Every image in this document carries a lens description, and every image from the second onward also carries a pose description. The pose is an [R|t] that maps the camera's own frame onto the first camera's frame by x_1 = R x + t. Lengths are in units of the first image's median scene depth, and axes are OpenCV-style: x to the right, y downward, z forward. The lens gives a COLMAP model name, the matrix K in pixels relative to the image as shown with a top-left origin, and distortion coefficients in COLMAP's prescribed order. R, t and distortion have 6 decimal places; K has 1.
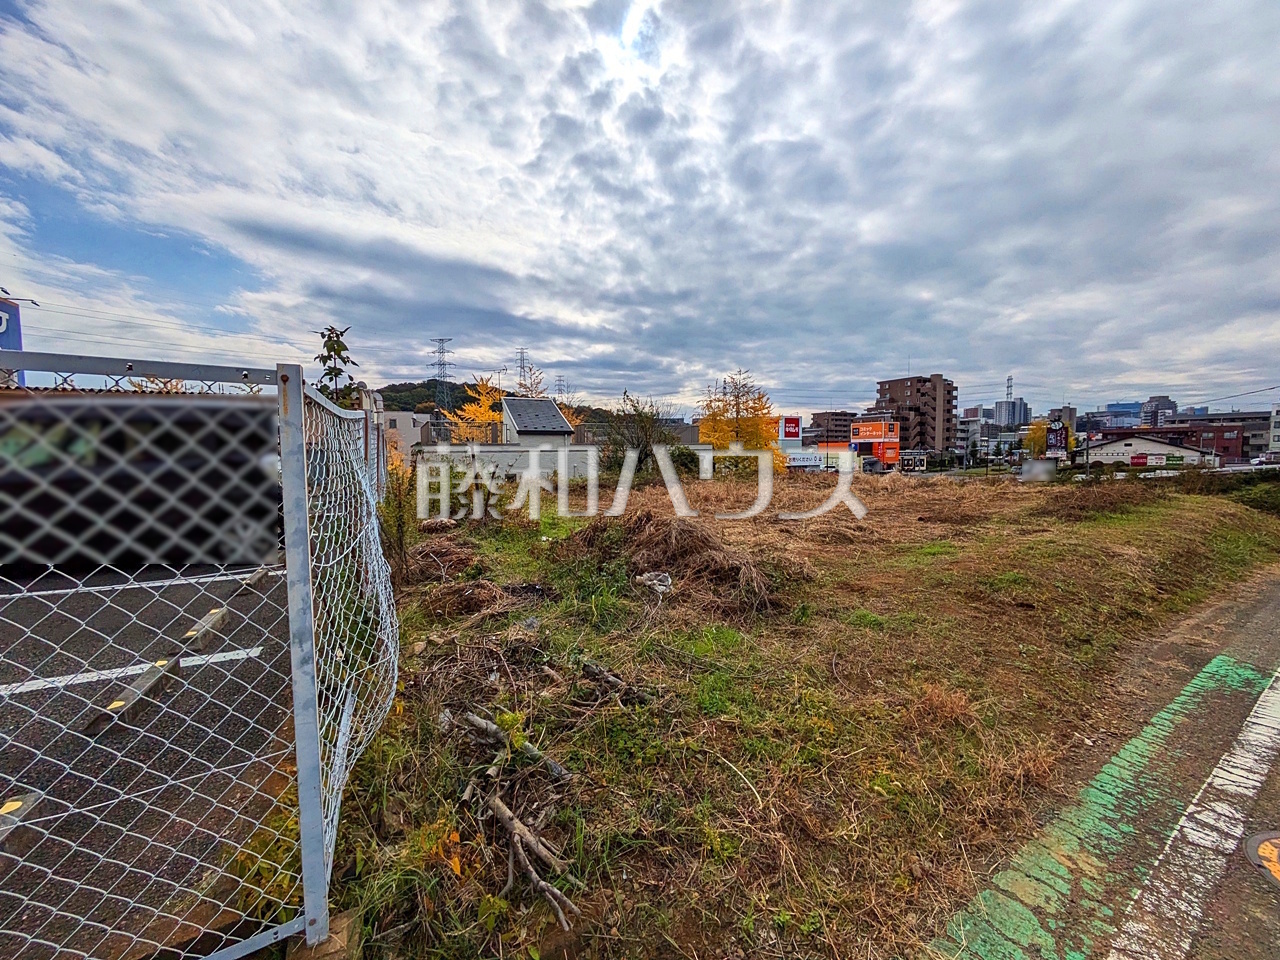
lens RADIAL K [[521.1, 0, 642.3], [0, 521.1, 492.0], [0, 0, 1]] dist [0.008043, 0.000474]
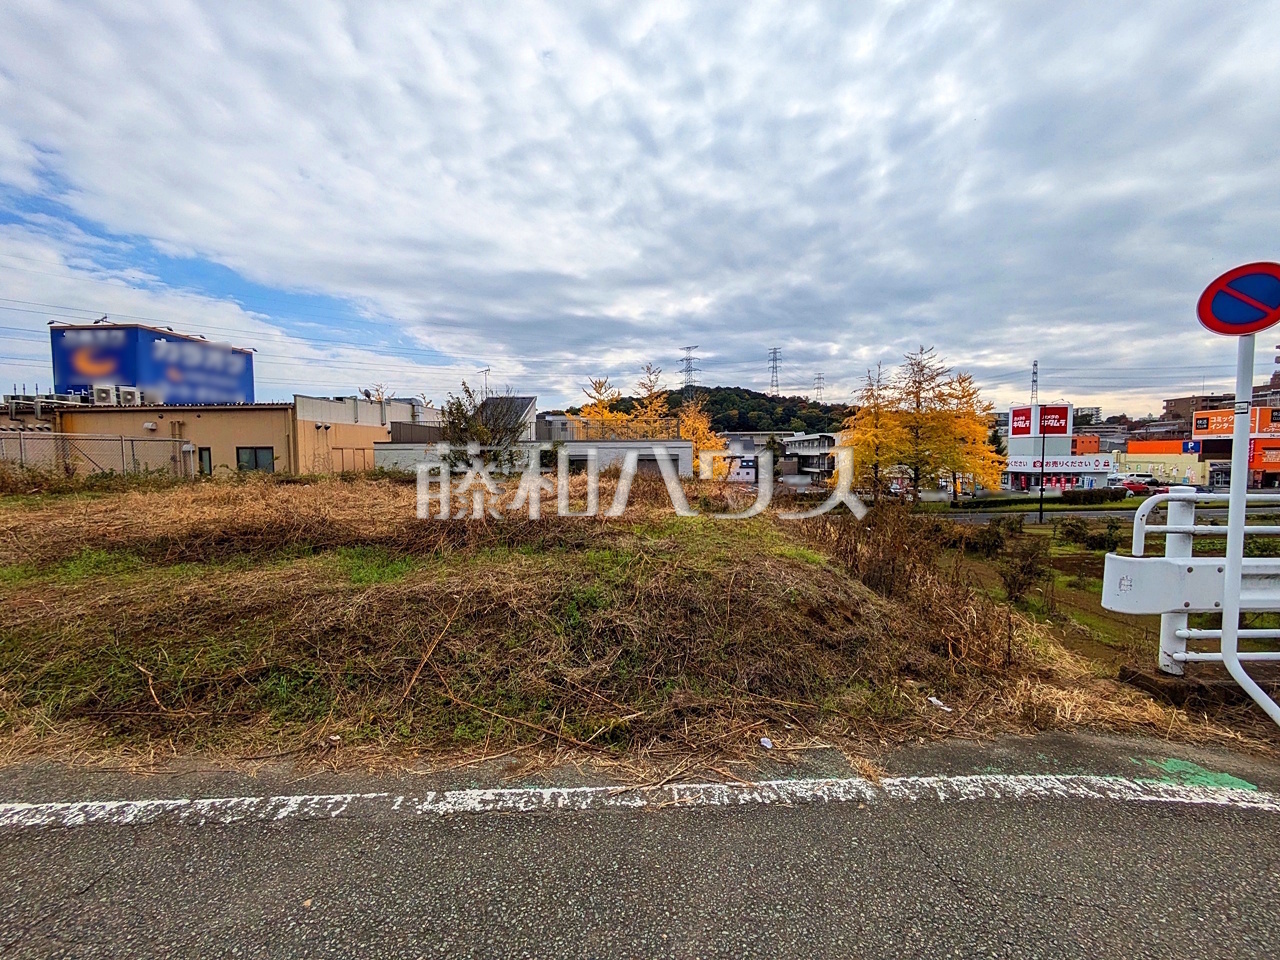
lens RADIAL K [[521.1, 0, 655.1], [0, 521.1, 496.4], [0, 0, 1]] dist [0.008043, 0.000474]
pose [[0.863942, 0.043437, -0.501714, 0.366280], [-0.041997, 0.999017, 0.014175, -0.013833], [0.501836, 0.008824, 0.864918, 0.241440]]
